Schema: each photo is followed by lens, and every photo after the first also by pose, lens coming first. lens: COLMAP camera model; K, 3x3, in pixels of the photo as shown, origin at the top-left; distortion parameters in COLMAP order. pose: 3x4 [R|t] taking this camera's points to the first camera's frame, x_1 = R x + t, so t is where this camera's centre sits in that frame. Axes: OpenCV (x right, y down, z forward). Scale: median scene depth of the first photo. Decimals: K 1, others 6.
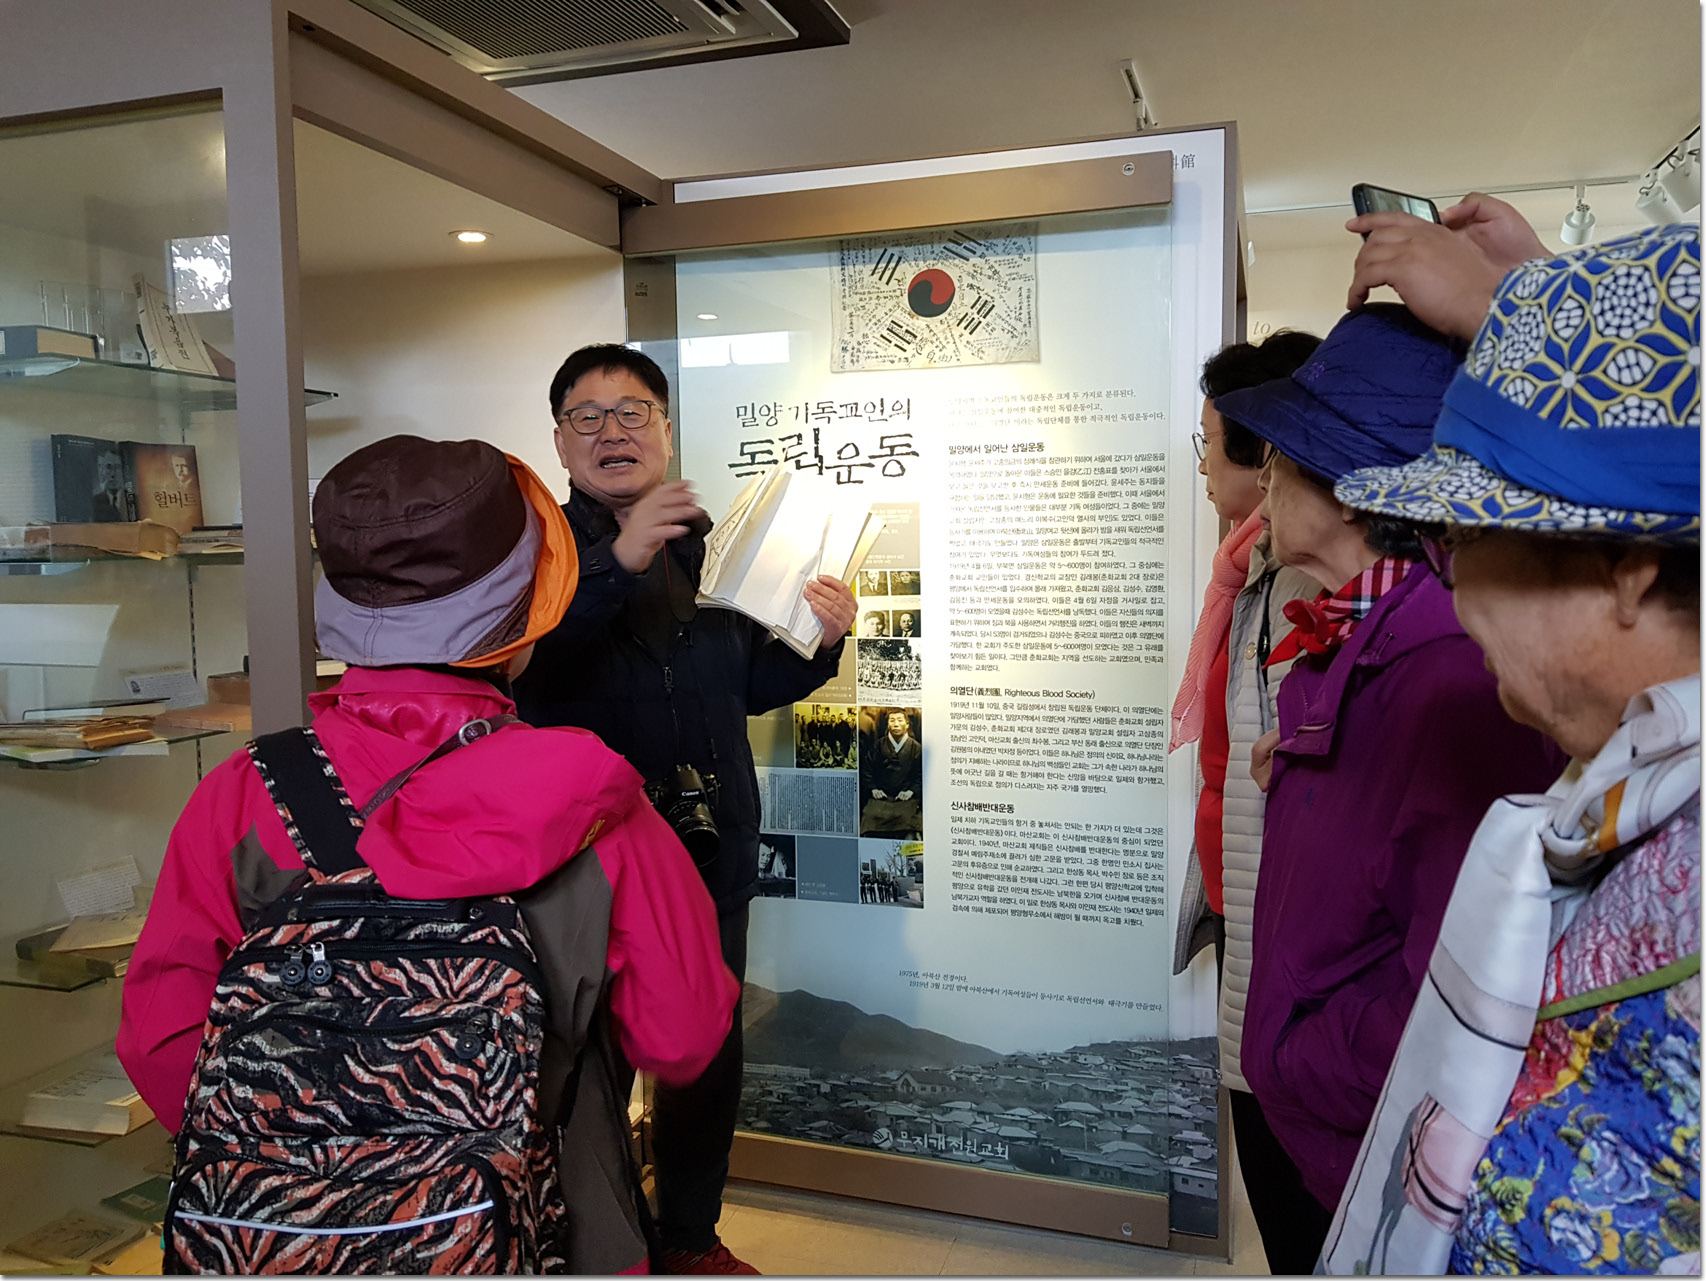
lens RADIAL K [[1315.8, 0, 839.9], [0, 1315.8, 641.6], [0, 0, 1]] dist [0.071795, -0.103147]
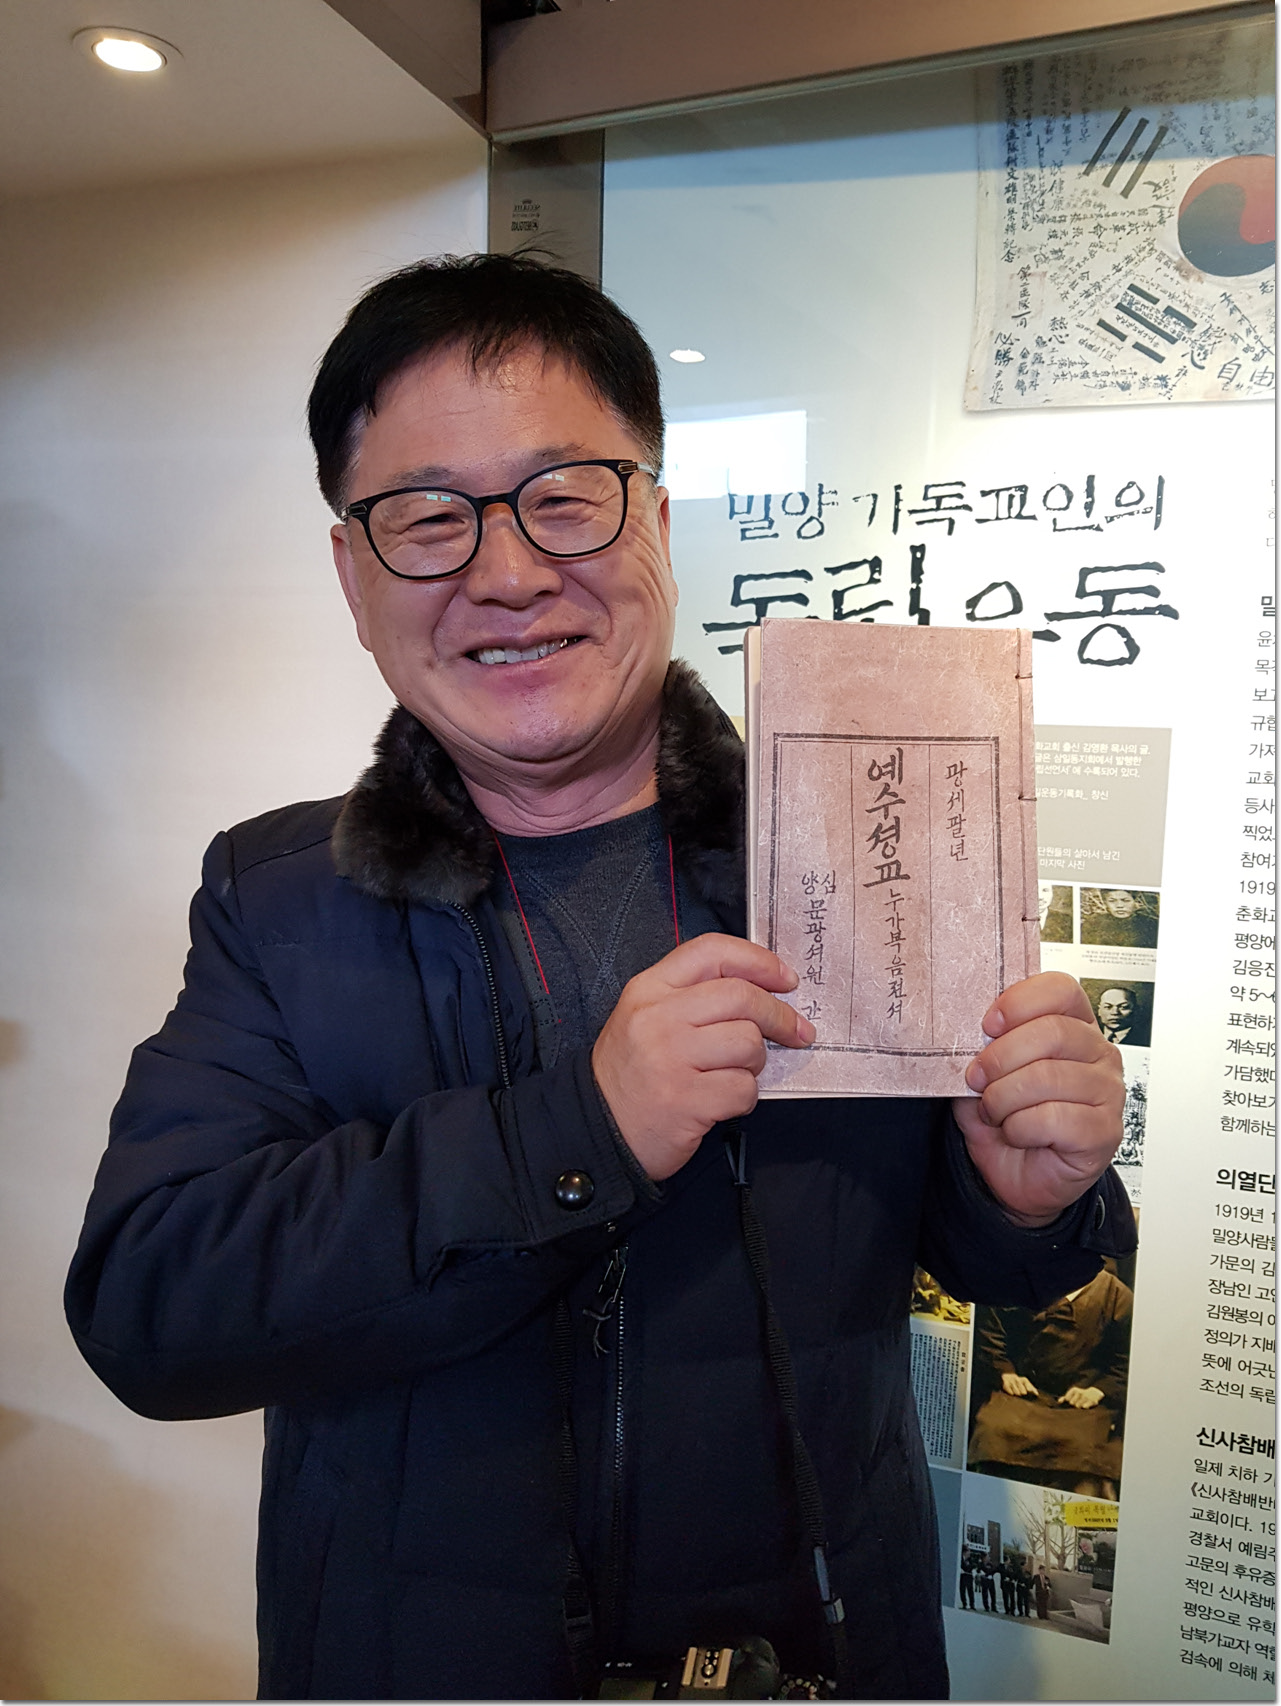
lens RADIAL K [[1315.8, 0, 649.8], [0, 1315.8, 846.2], [0, 0, 1]] dist [0.071795, -0.103147]
pose [[0.998613, 0.041072, -0.032932, -0.088043], [-0.039901, 0.998574, 0.035471, -0.076347], [0.034341, -0.034108, 0.998828, 0.567242]]
